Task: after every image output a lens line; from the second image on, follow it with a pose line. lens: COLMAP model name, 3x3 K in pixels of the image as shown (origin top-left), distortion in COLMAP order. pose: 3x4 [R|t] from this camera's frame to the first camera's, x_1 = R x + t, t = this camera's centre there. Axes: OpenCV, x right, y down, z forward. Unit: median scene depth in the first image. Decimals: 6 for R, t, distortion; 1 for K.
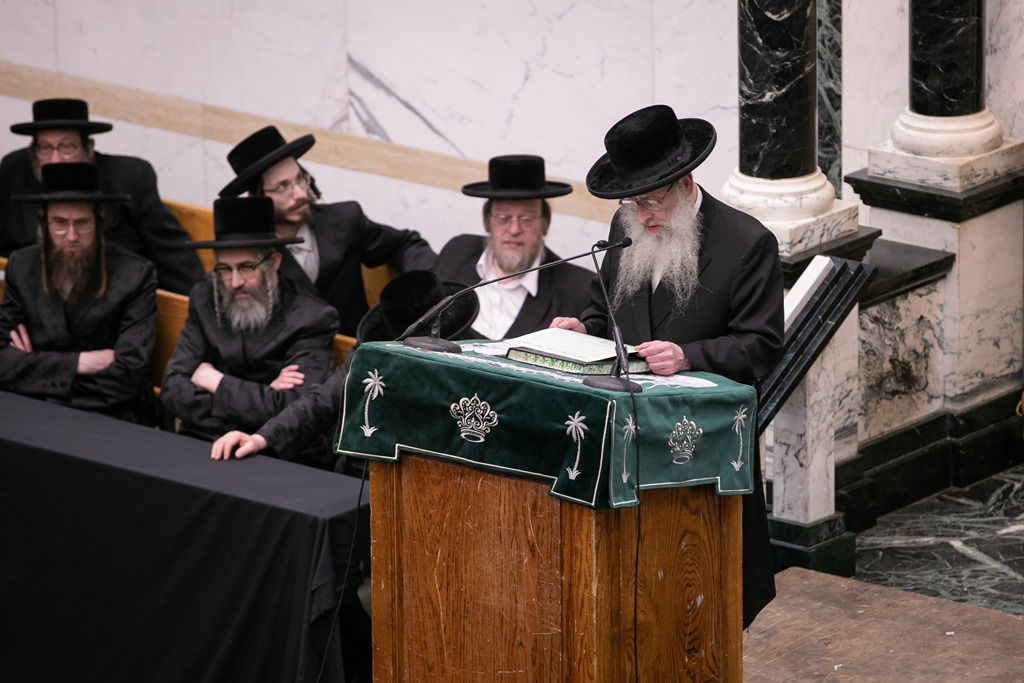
lens RADIAL K [[7122.0, 0, 512.0], [0, 7122.0, 341.5], [0, 0, 1]] dist [0.807341, -28.846233]
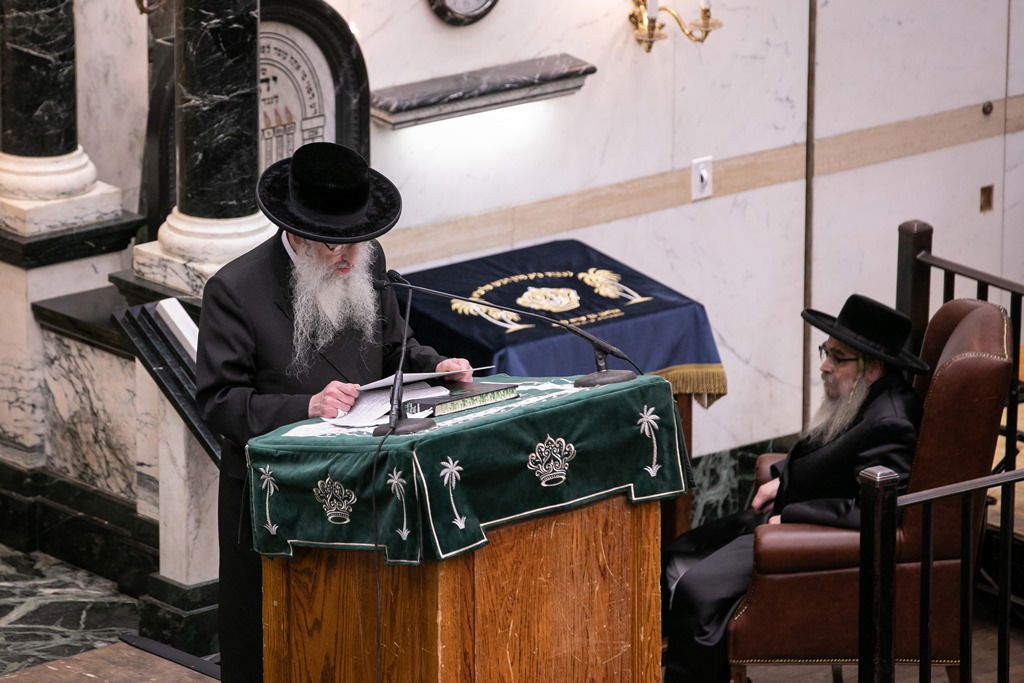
lens RADIAL K [[7122.0, 0, 512.0], [0, 7122.0, 341.5], [0, 0, 1]] dist [0.807341, -28.846233]
pose [[0.210912, -0.255181, 0.943609, -0.881968], [0.284819, 0.939481, 0.190403, -0.182802], [-0.935091, 0.228599, 0.270828, 0.744554]]
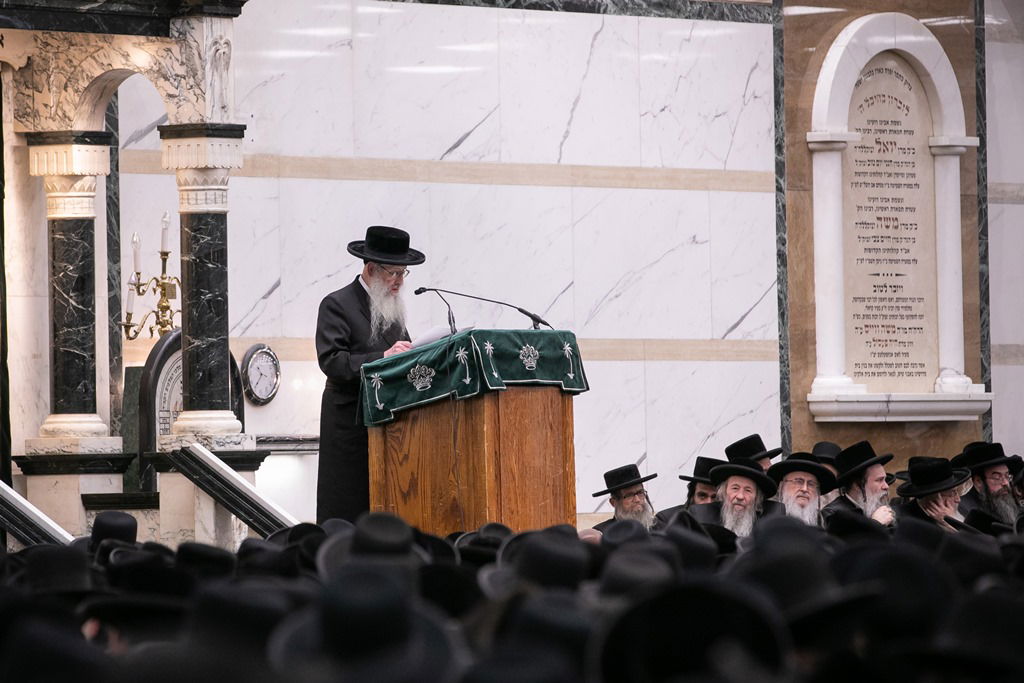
lens RADIAL K [[7122.0, 0, 512.0], [0, 7122.0, 341.5], [0, 0, 1]] dist [0.807341, -28.846233]
pose [[-0.024700, 0.039380, 0.998919, -1.781591], [0.316435, 0.948154, -0.029555, 0.058325], [-0.948292, 0.315363, -0.035881, 1.062410]]
